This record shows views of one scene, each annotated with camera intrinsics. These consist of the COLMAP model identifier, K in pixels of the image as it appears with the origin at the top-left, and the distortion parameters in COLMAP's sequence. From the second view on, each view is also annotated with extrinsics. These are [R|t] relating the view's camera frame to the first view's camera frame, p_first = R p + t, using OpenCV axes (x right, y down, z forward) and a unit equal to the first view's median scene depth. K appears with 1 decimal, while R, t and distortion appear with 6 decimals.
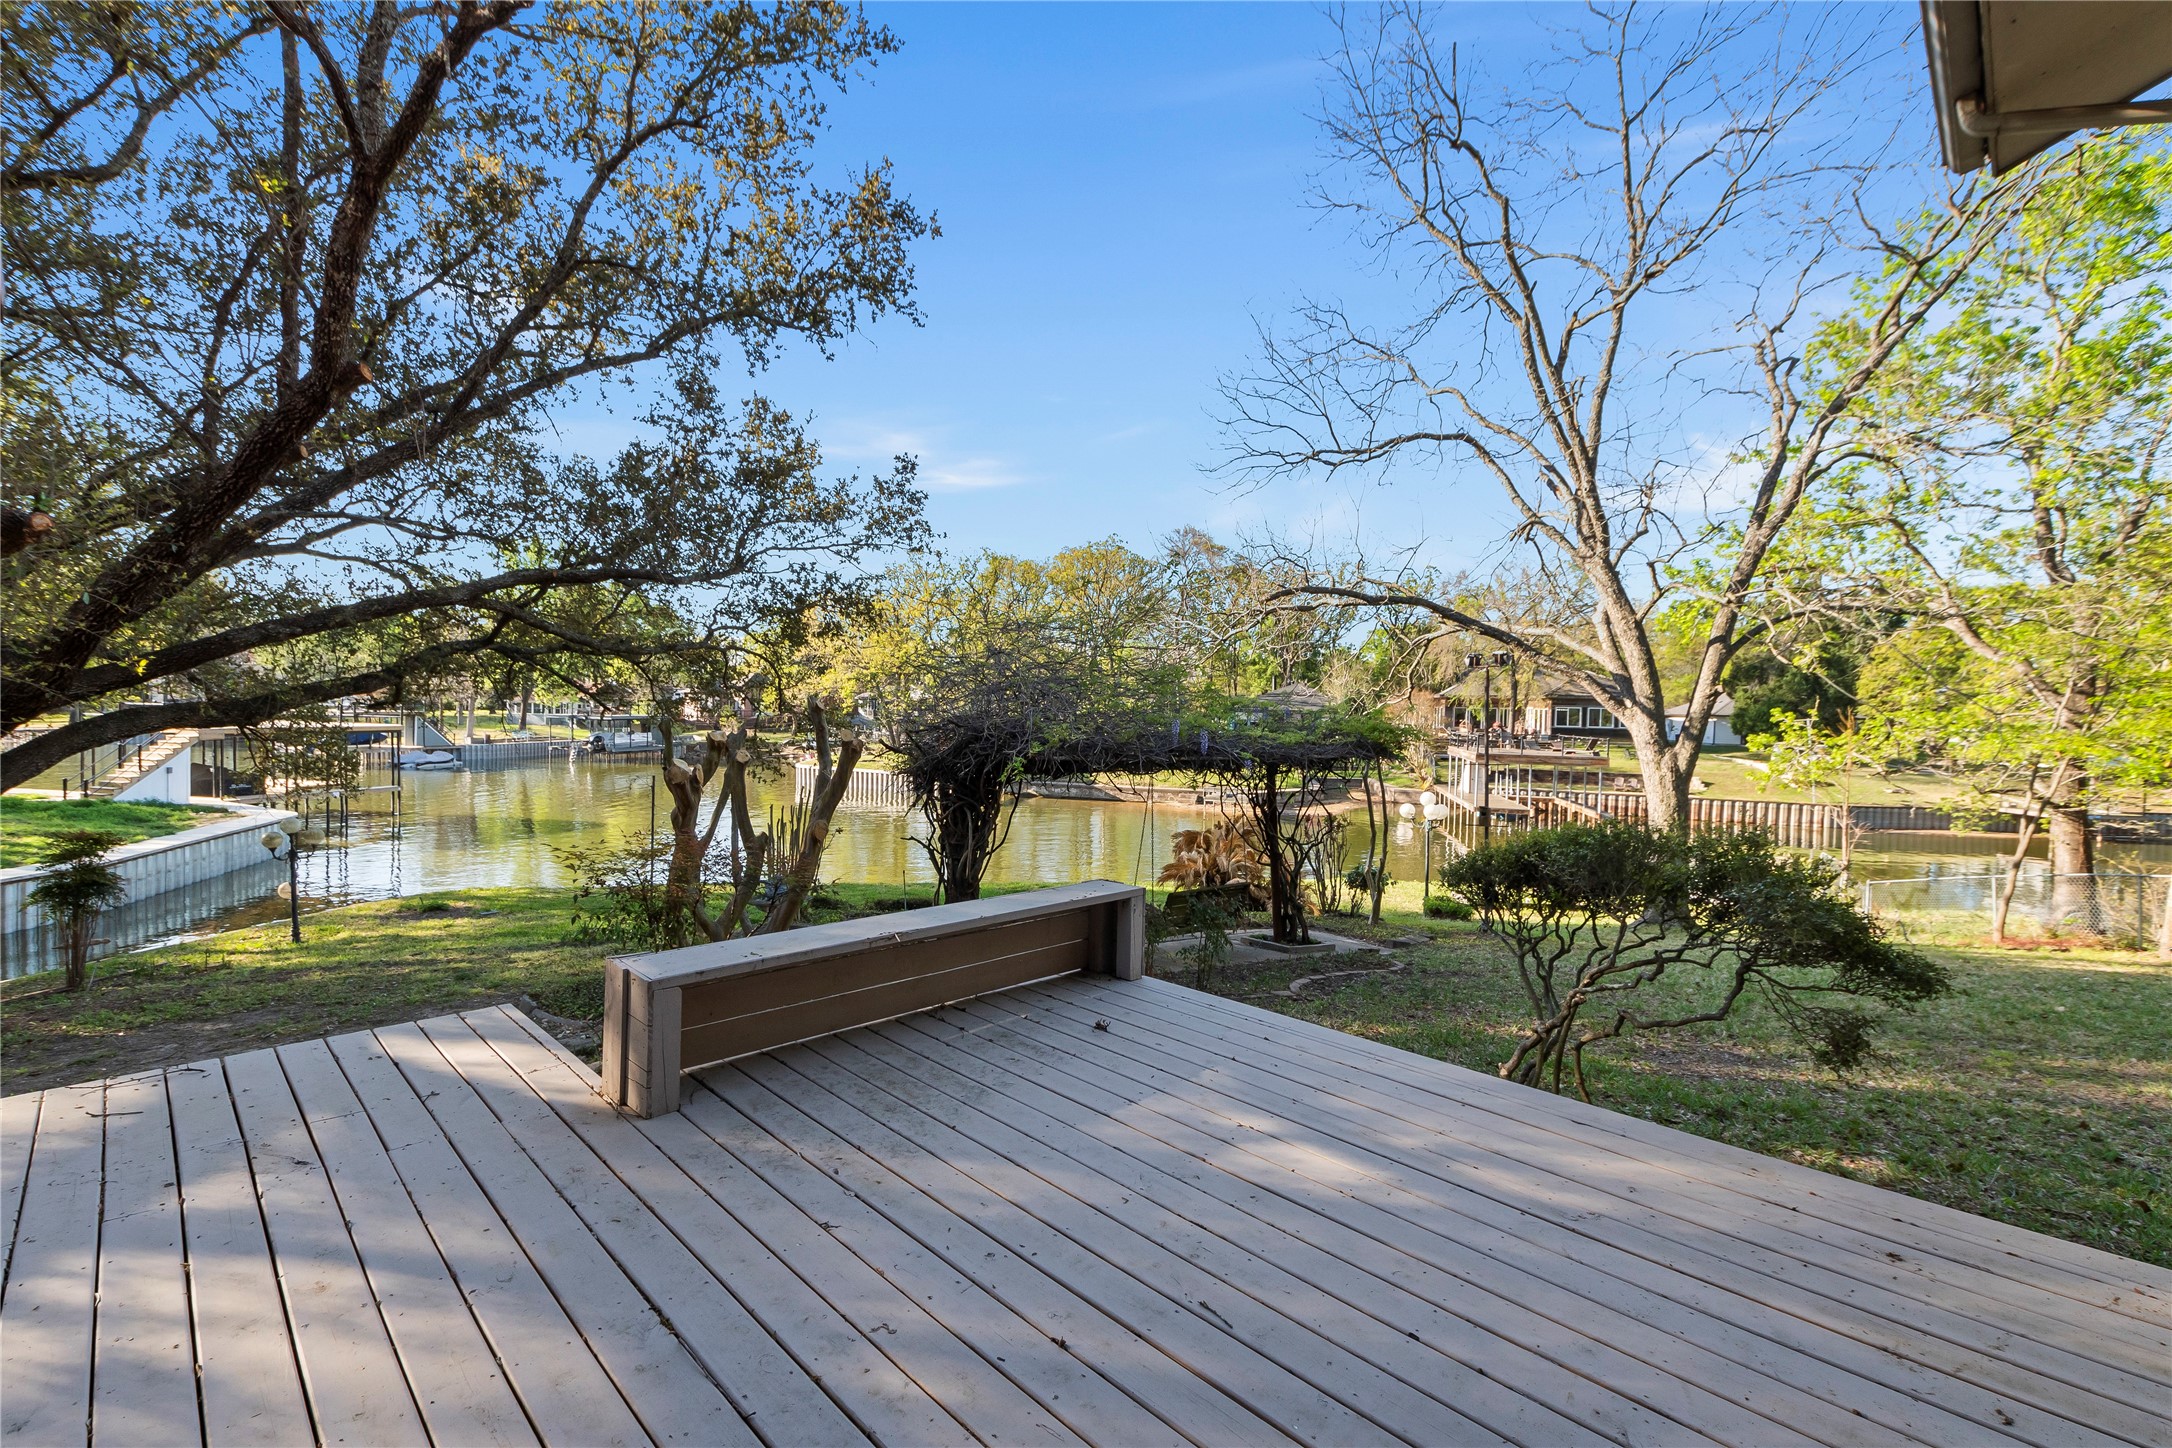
lens RADIAL K [[958.8, 0, 1094.4], [0, 958.8, 721.9], [0, 0, 1]] dist [0.004025, -0.002469]
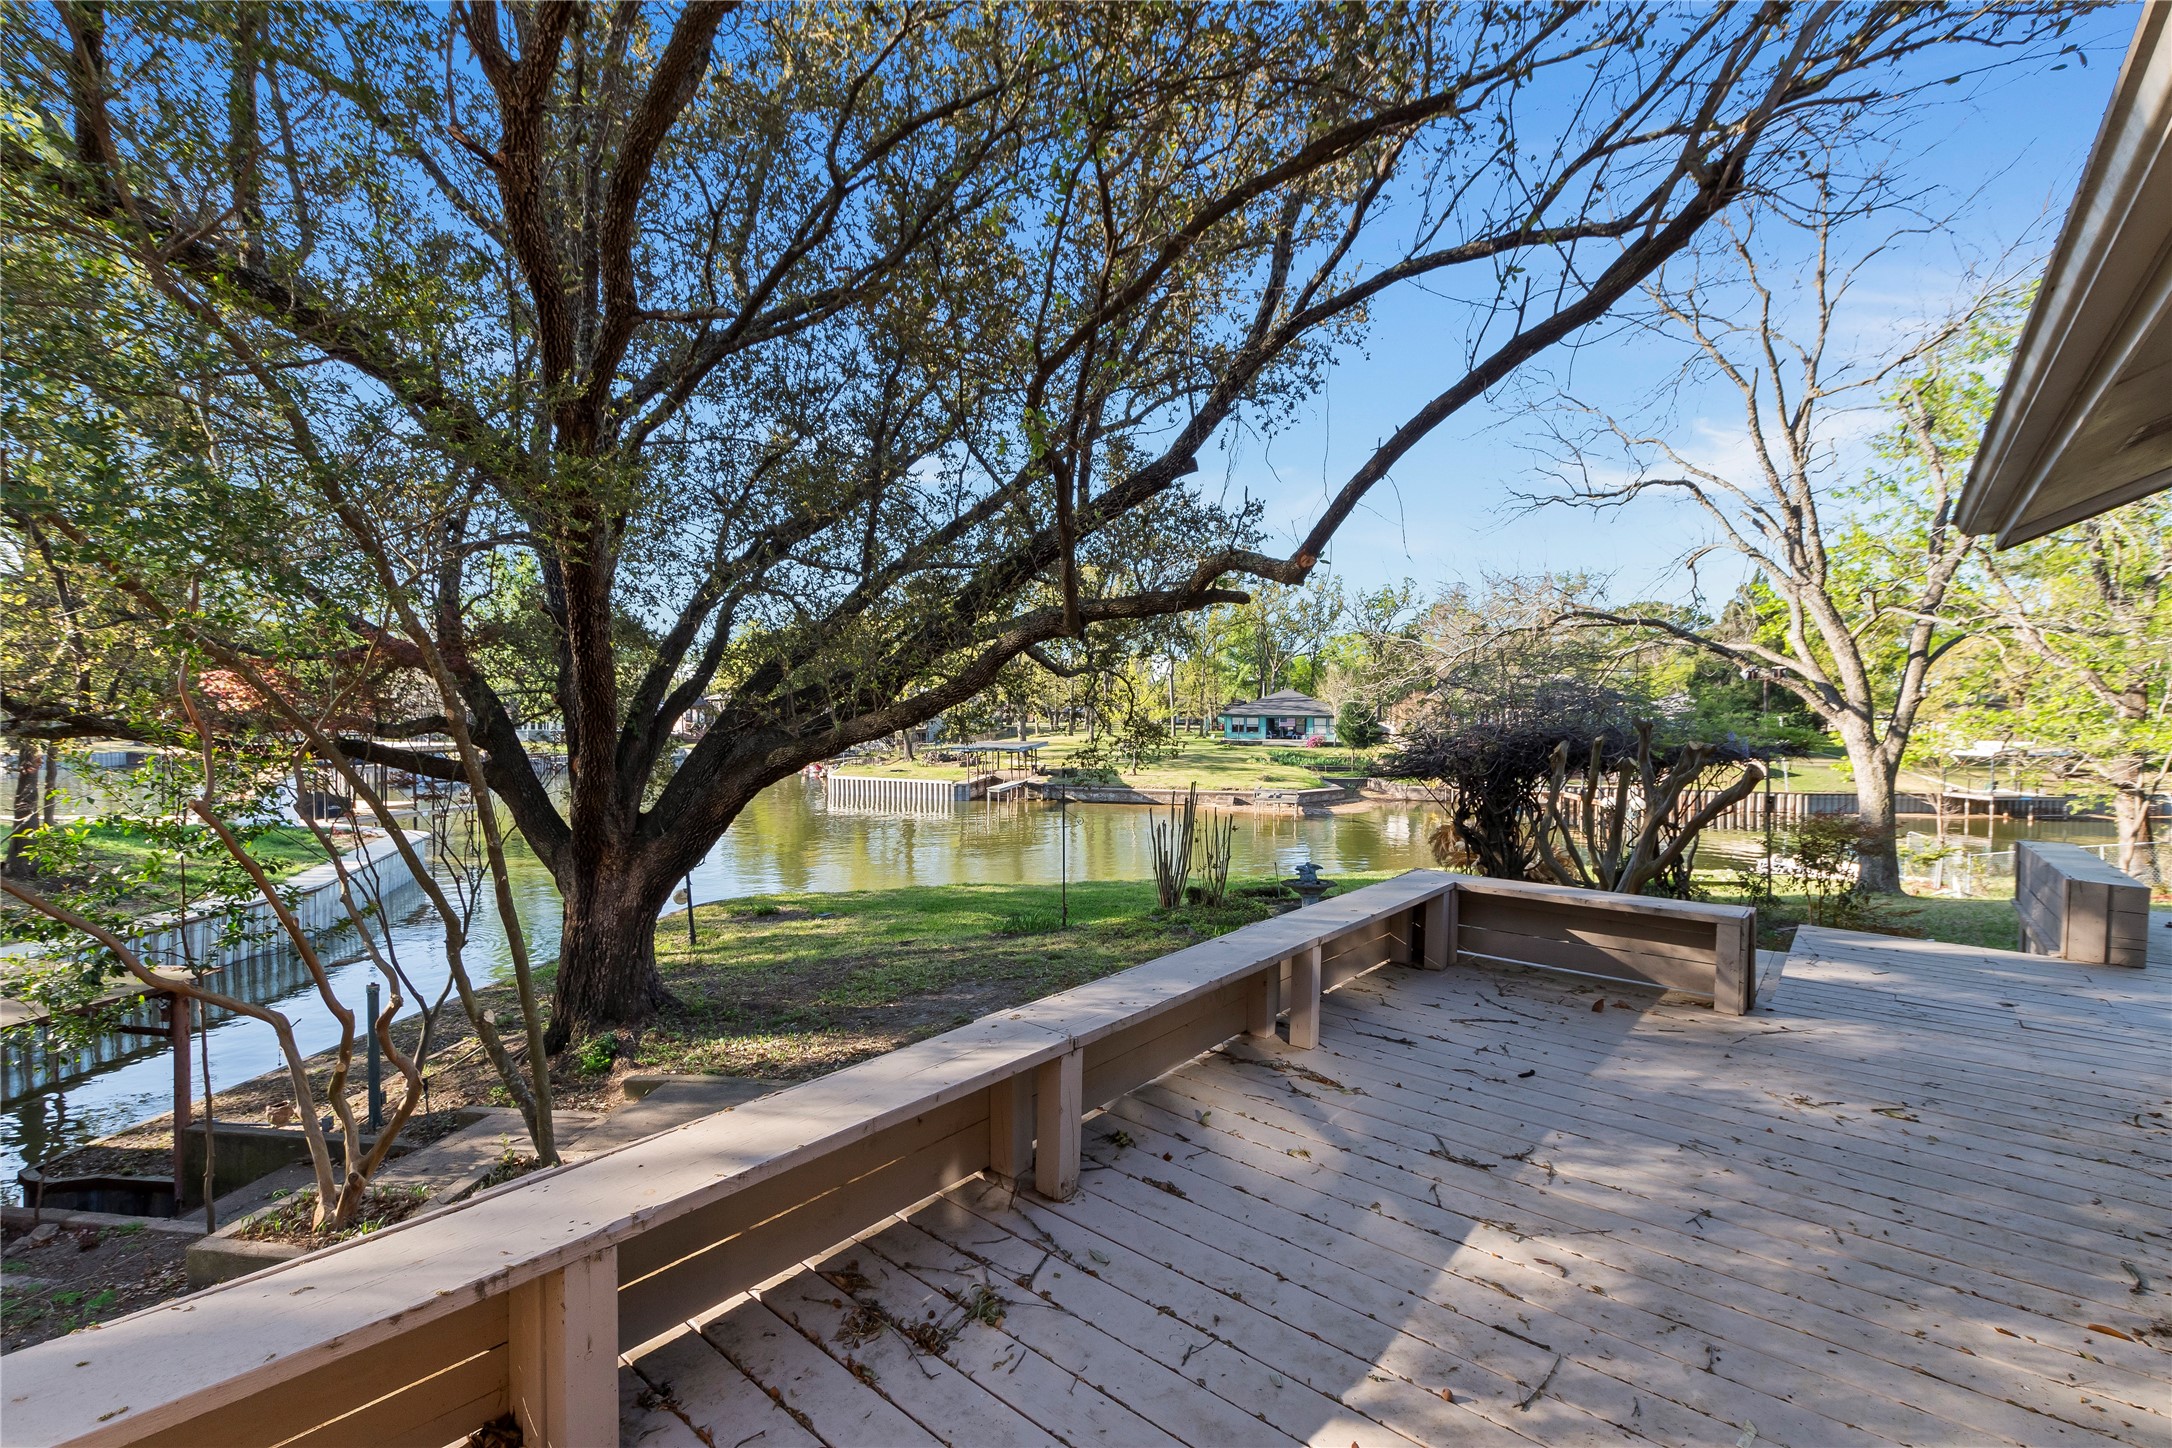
lens RADIAL K [[958.8, 0, 1073.7], [0, 958.8, 716.2], [0, 0, 1]] dist [0.004025, -0.002469]
pose [[0.997157, -0.015227, 0.073797, -0.480486], [0.016107, 0.999806, -0.011349, -0.010183], [-0.073610, 0.012506, 0.997209, -0.119699]]
